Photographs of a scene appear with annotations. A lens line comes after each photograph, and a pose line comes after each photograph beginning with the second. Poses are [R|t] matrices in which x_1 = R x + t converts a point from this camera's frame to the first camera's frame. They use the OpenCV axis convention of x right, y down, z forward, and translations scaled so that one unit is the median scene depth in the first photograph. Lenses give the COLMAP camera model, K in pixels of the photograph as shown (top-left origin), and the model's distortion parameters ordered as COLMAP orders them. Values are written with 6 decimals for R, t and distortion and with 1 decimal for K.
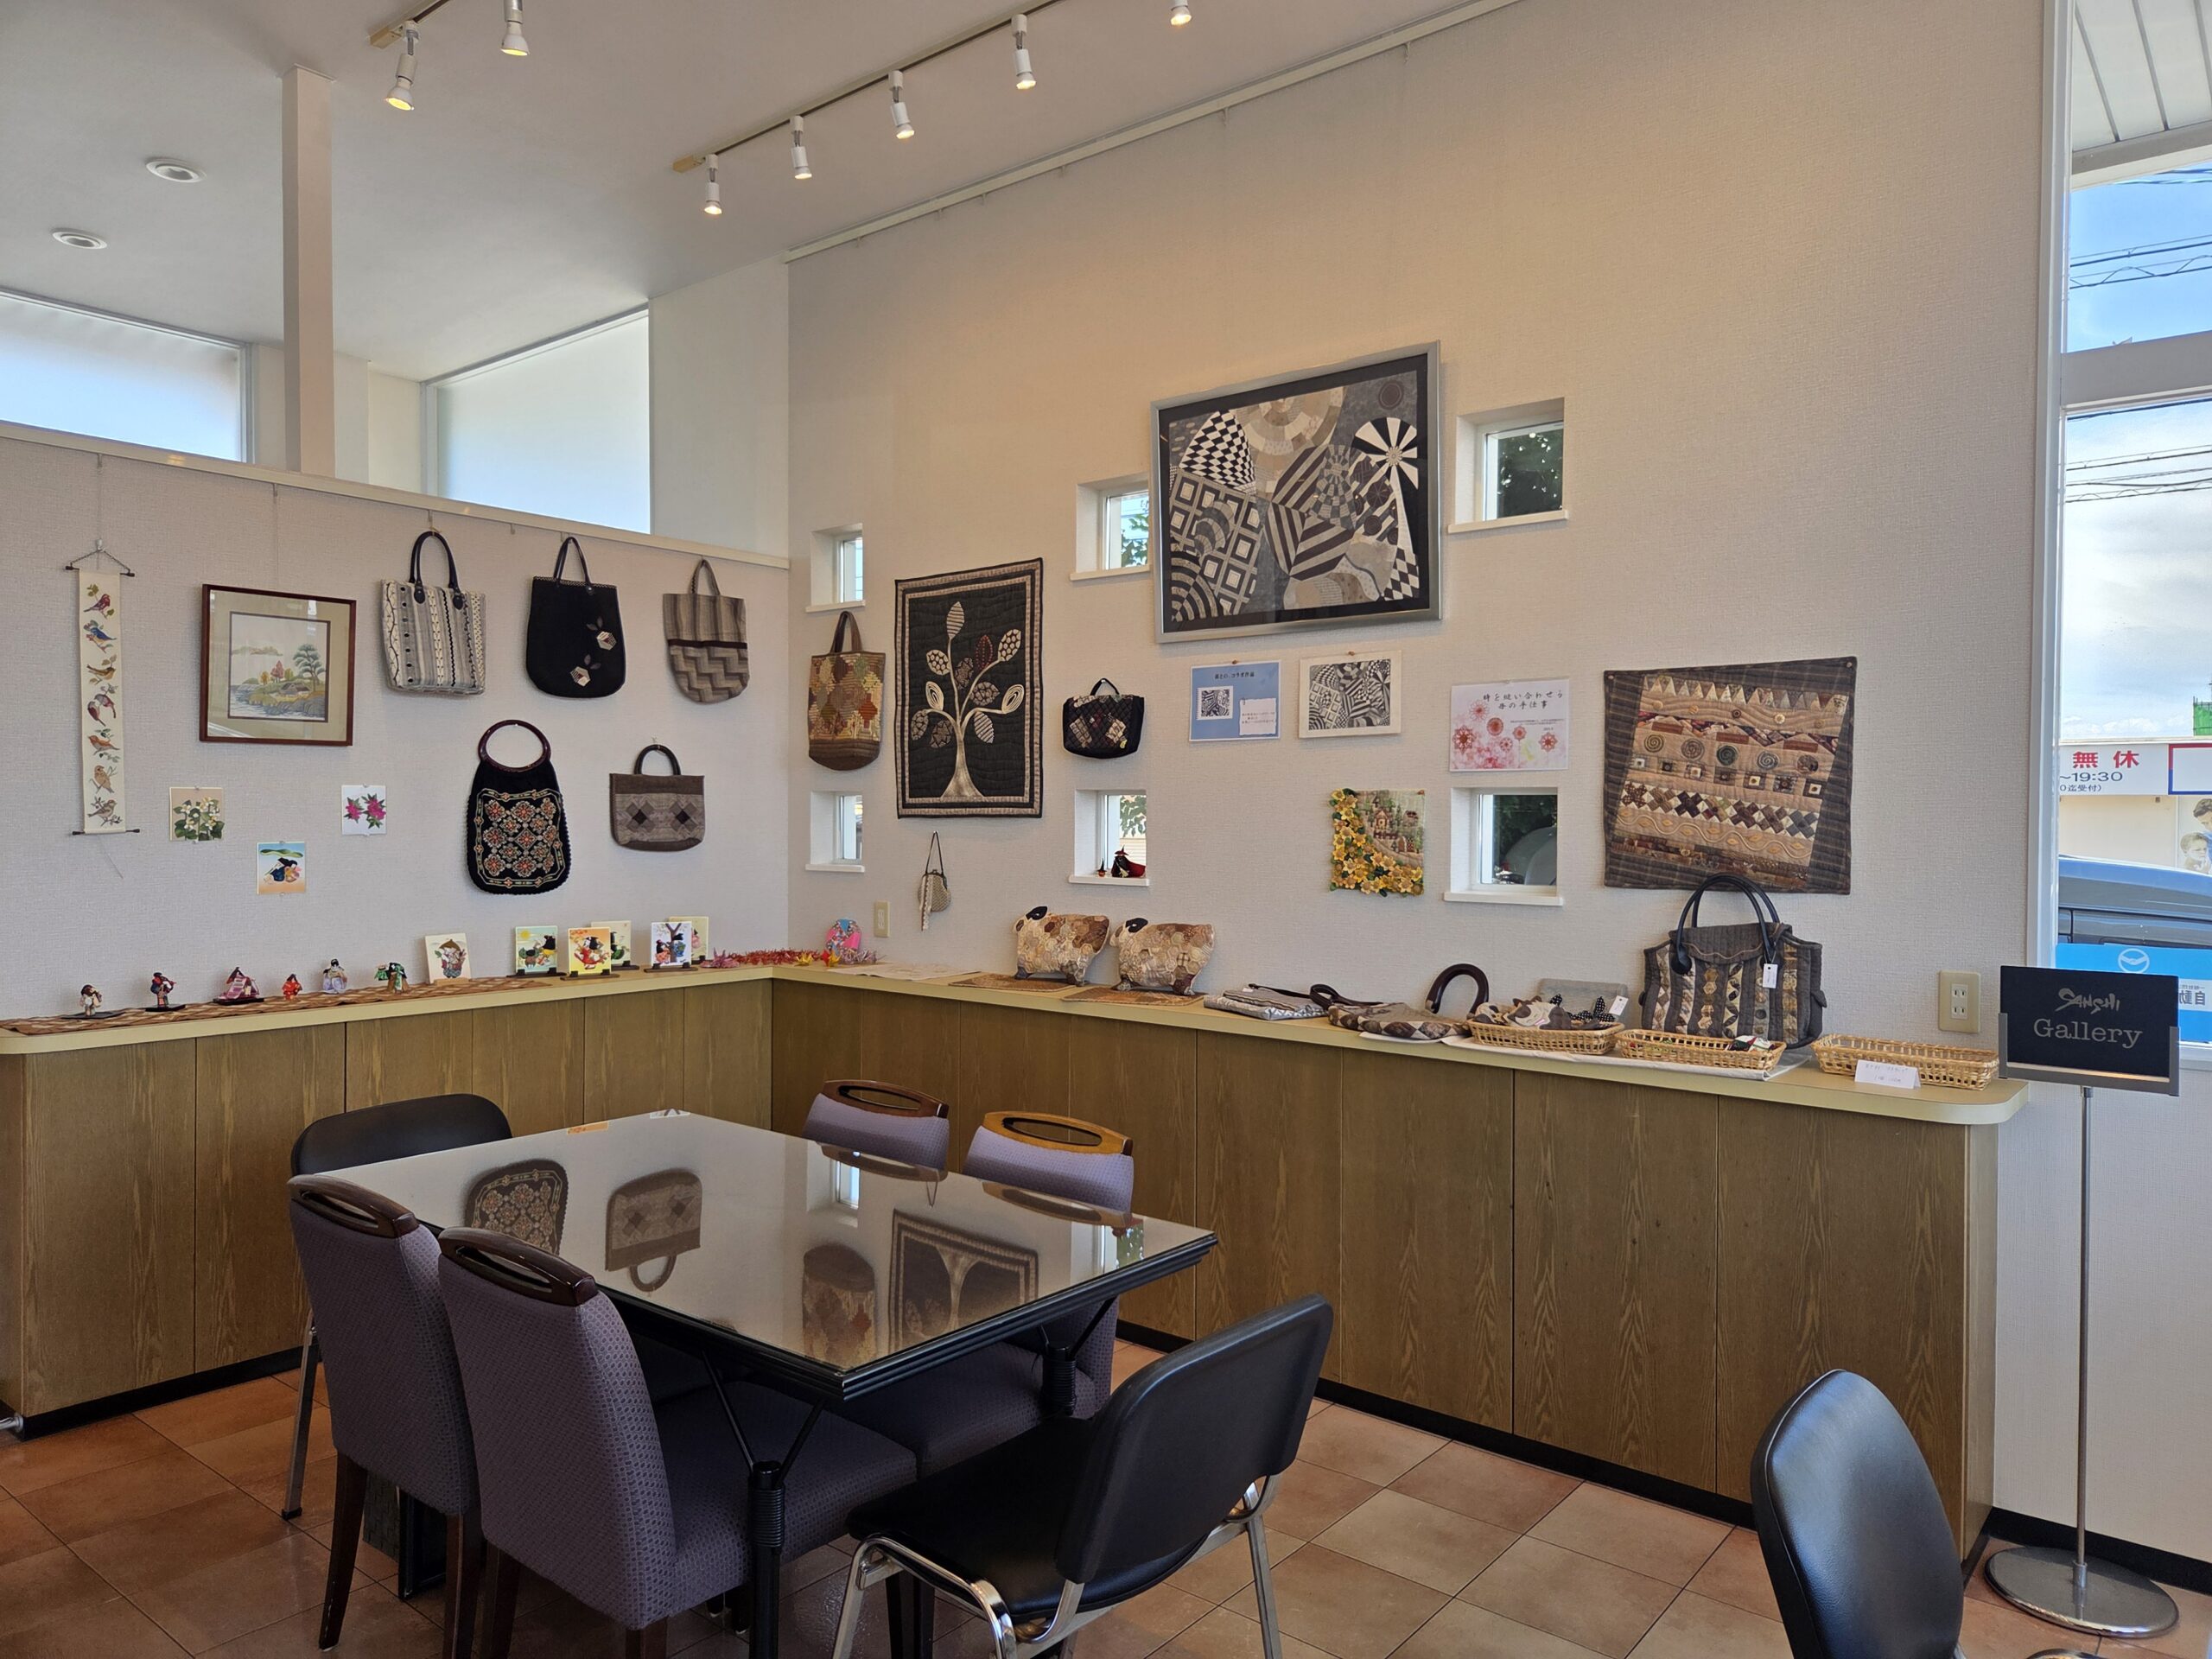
lens RADIAL K [[1485.3, 0, 1098.6], [0, 1485.3, 830.4], [0, 0, 1]] dist [0.034298, -0.007517]
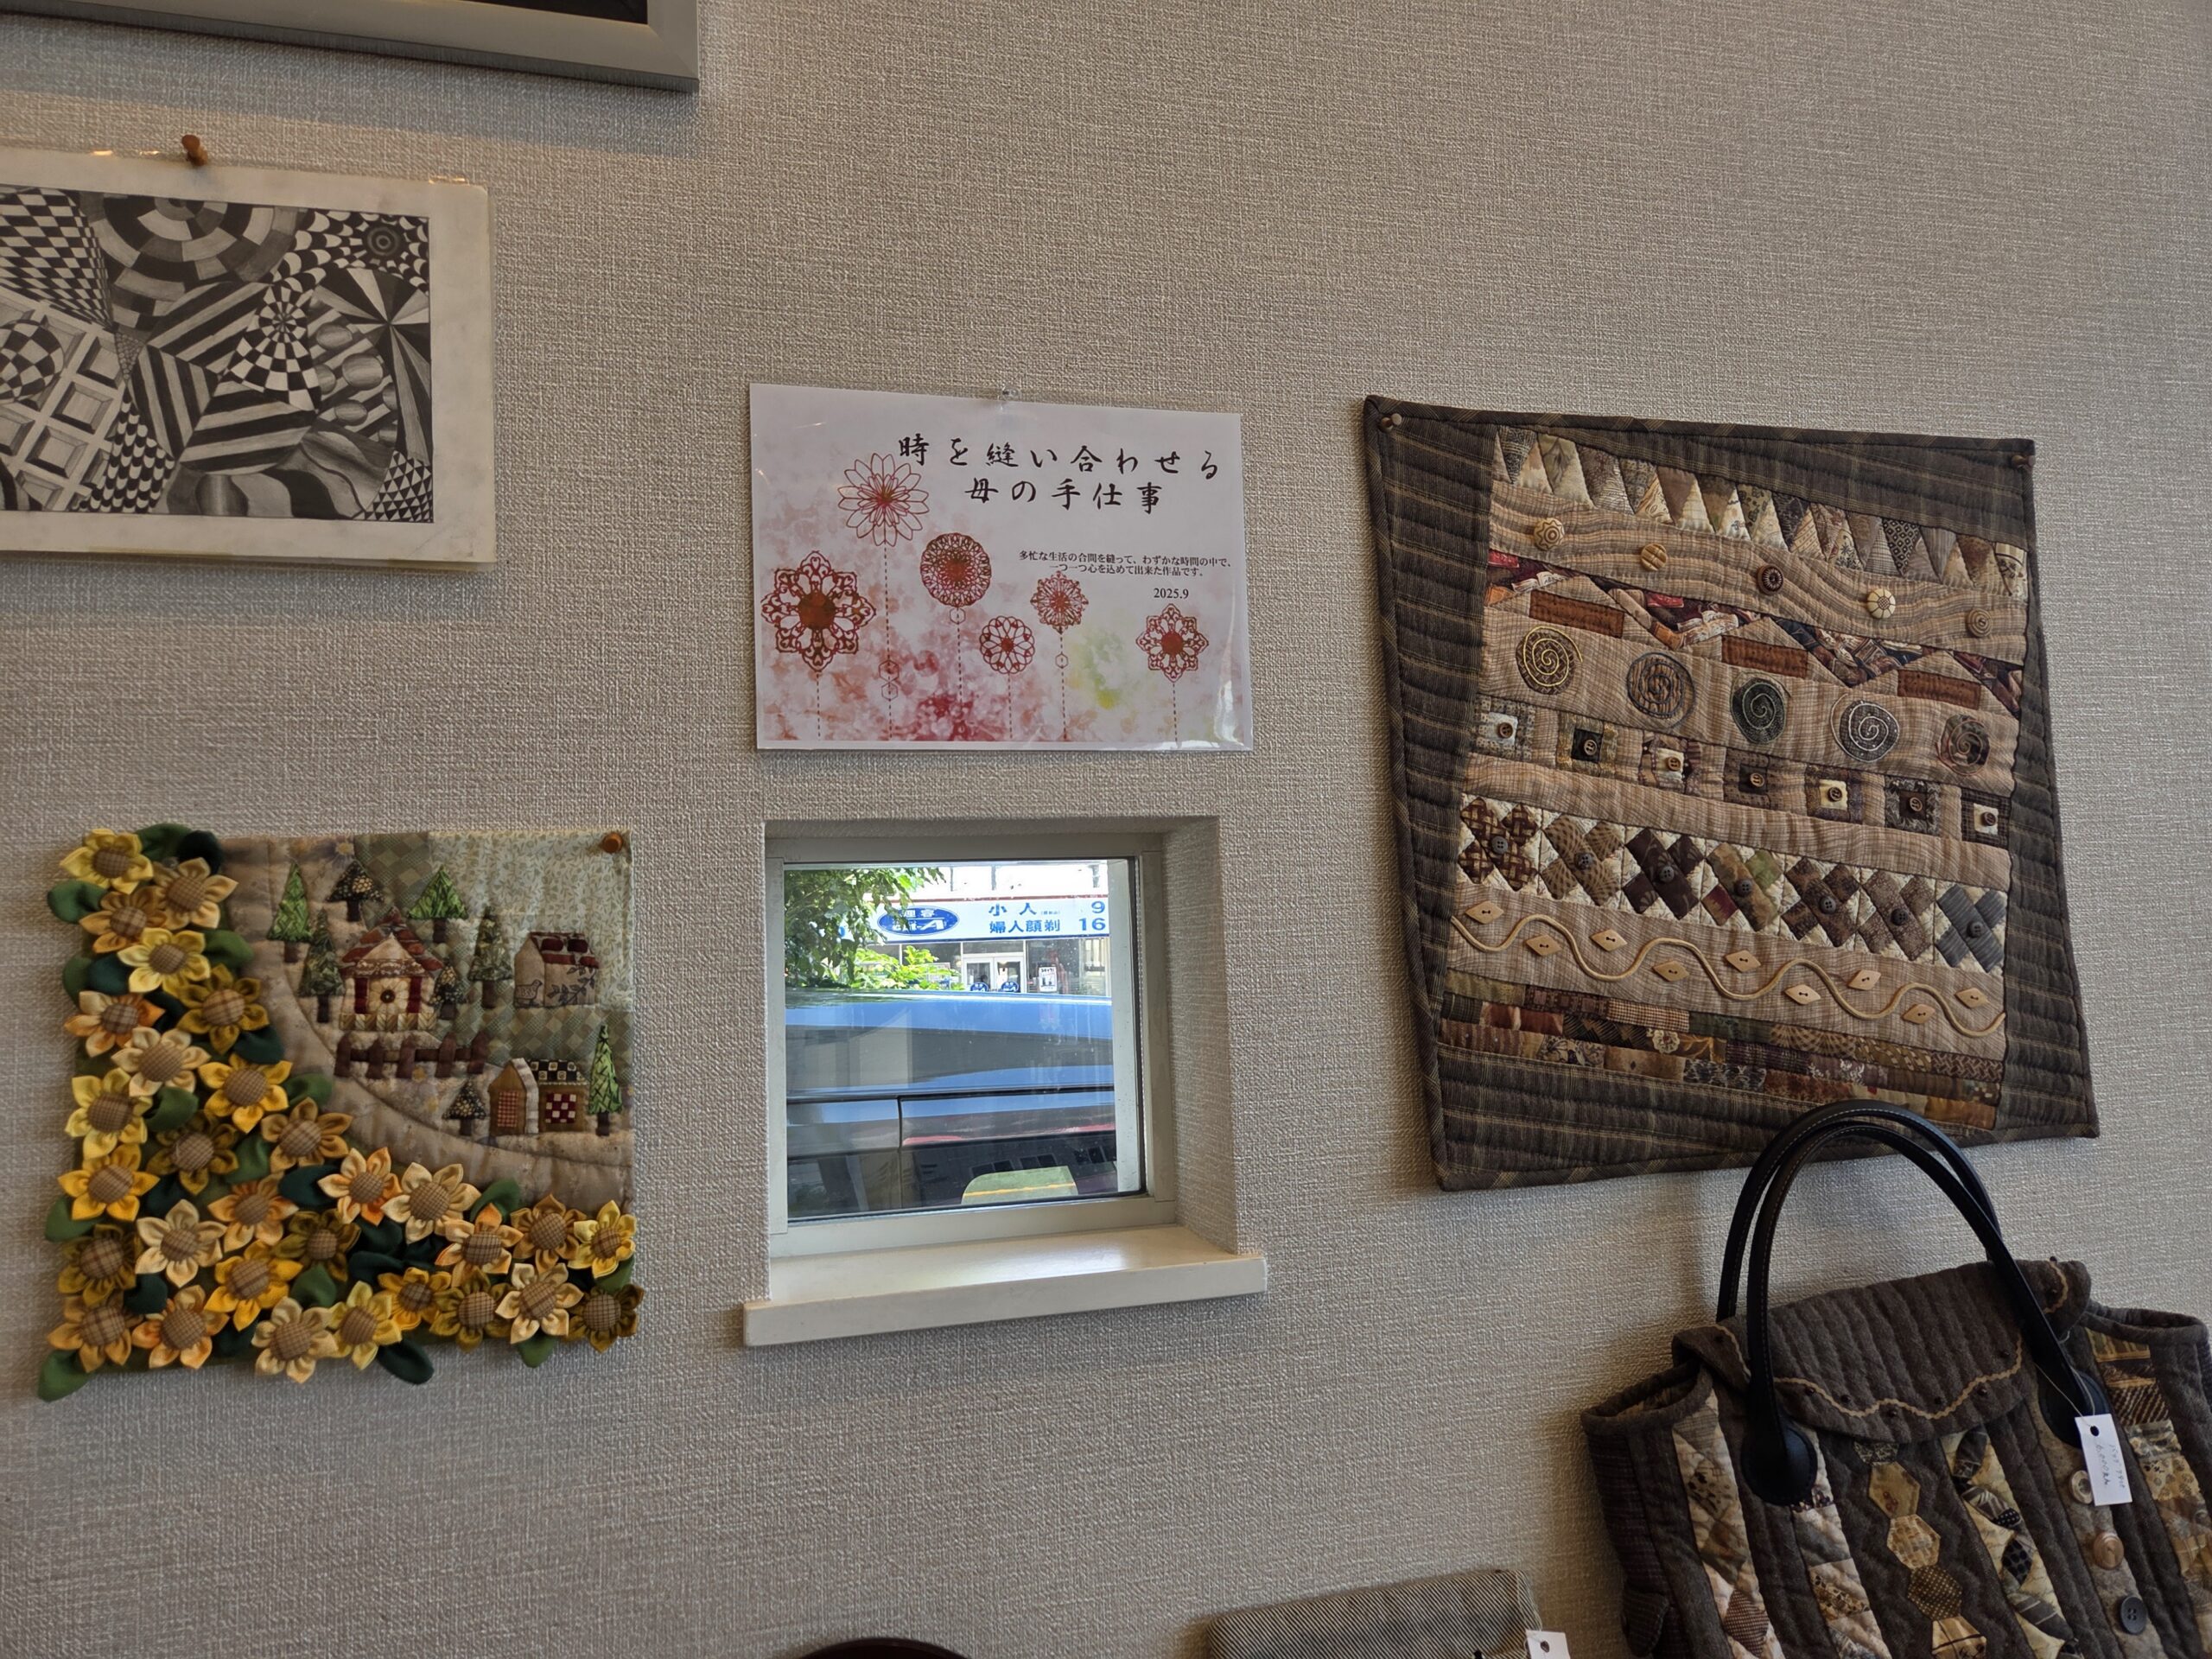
lens RADIAL K [[1485.3, 0, 1105.6], [0, 1485.3, 830.1], [0, 0, 1]] dist [0.034298, -0.007517]
pose [[0.584956, 0.047113, 0.809696, 0.094258], [0.051868, 0.994095, -0.095313, -0.003772], [-0.809405, 0.097751, 0.579058, 0.909916]]
